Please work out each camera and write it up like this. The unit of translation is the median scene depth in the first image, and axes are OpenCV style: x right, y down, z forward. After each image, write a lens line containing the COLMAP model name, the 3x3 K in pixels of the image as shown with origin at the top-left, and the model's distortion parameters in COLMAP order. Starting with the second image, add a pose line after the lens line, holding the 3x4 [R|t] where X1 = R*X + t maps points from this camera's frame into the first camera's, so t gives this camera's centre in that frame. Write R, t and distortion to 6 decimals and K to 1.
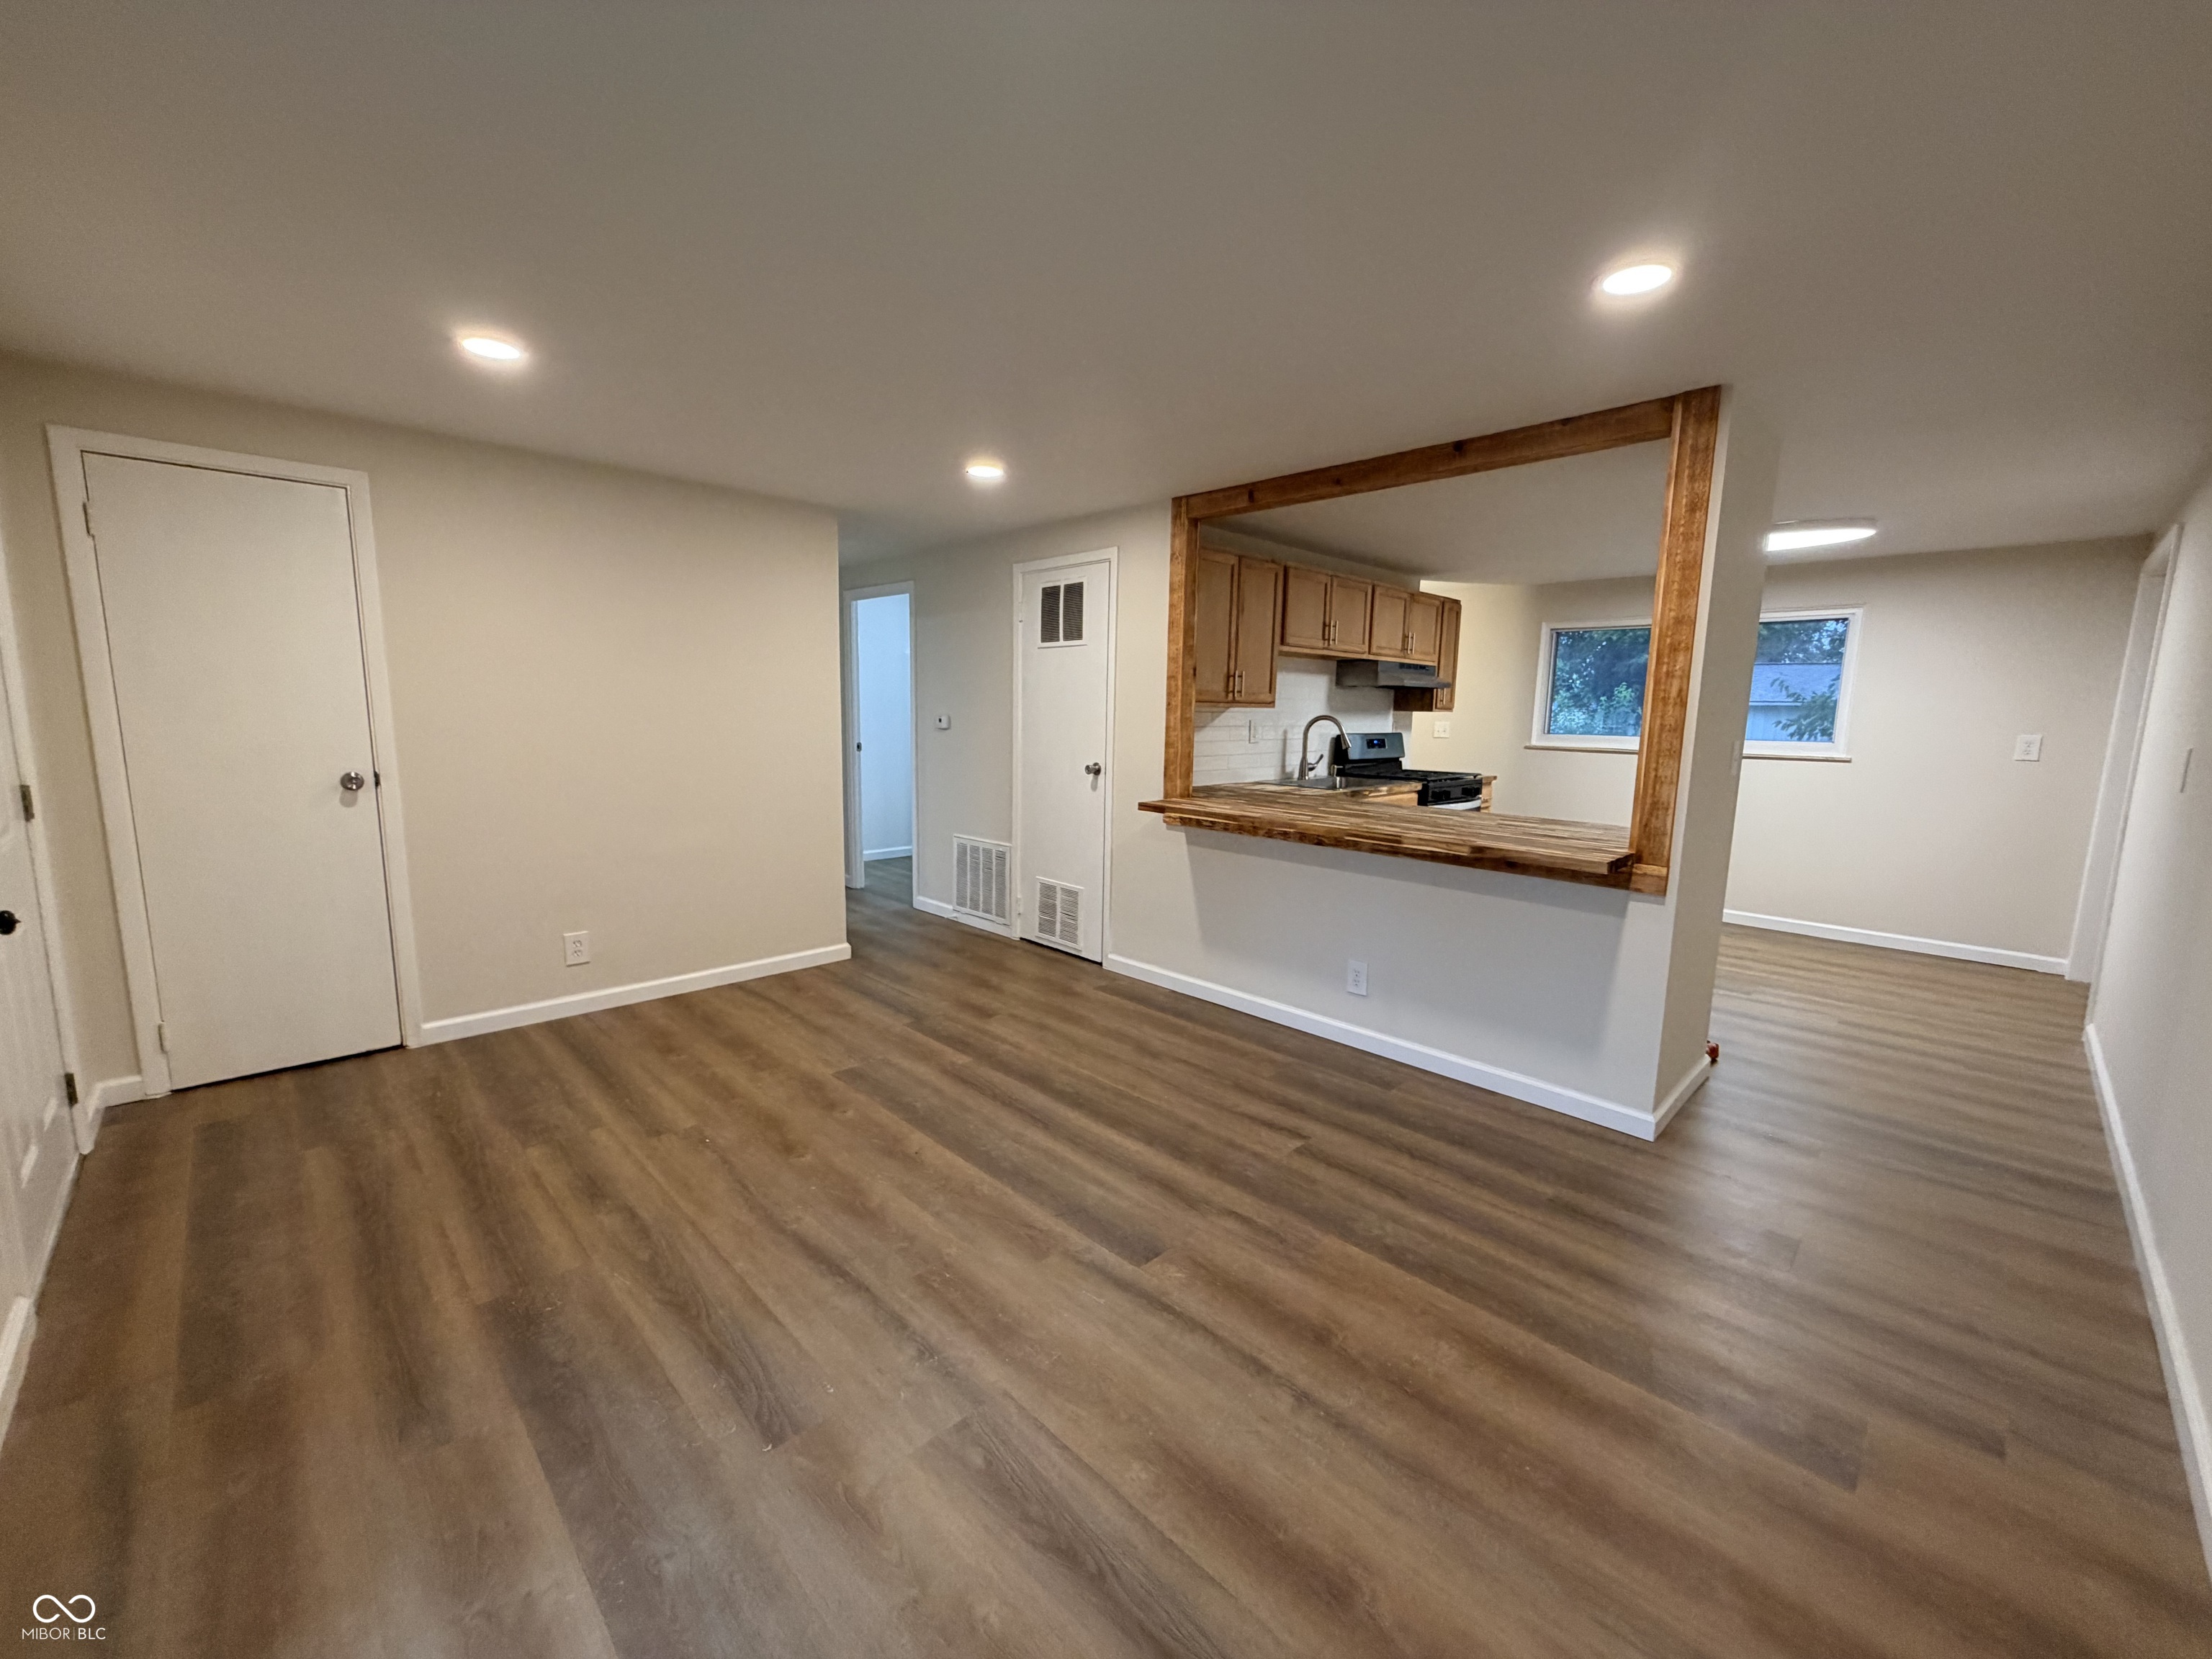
lens RADIAL K [[885.1, 0, 1100.9], [0, 885.1, 832.3], [0, 0, 1]] dist [-0.002886, -0.000393]
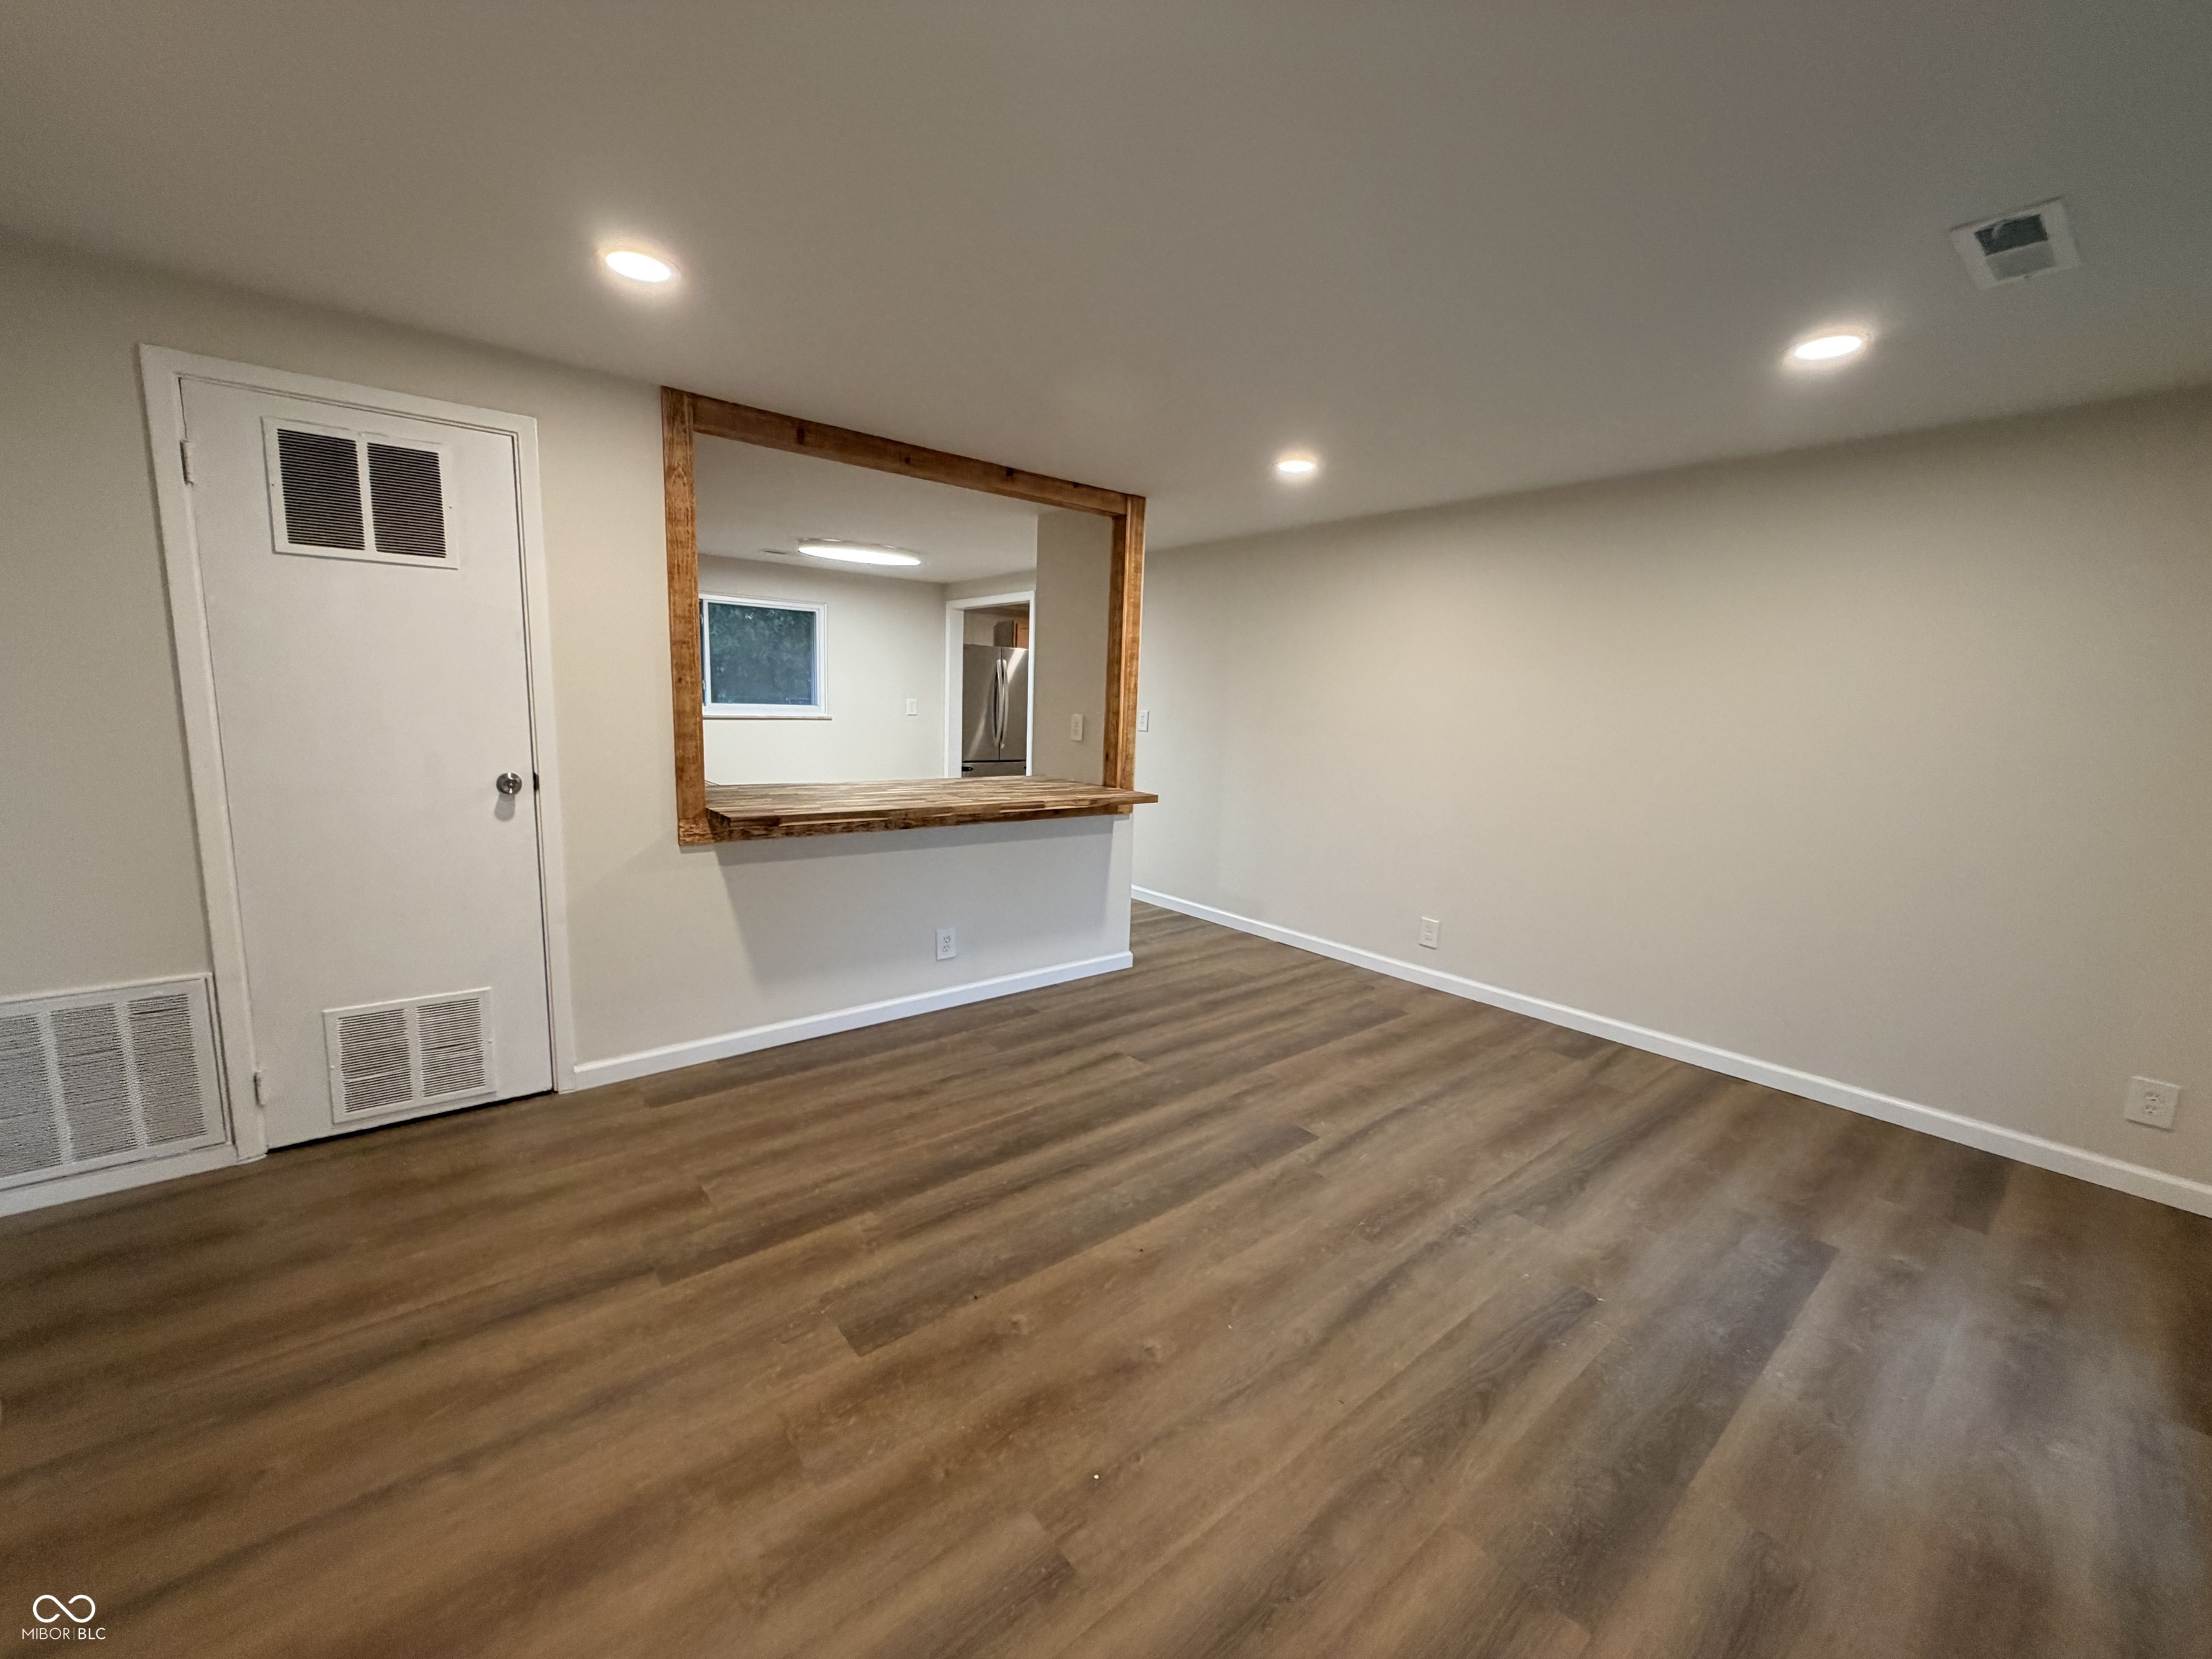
lens RADIAL K [[885.1, 0, 1102.6], [0, 885.1, 831.7], [0, 0, 1]] dist [-0.002886, -0.000393]
pose [[0.079663, -0.164095, 0.983223, -0.824681], [0.106090, 0.982151, 0.155320, -0.130615], [-0.991160, 0.091937, 0.095650, 0.796061]]
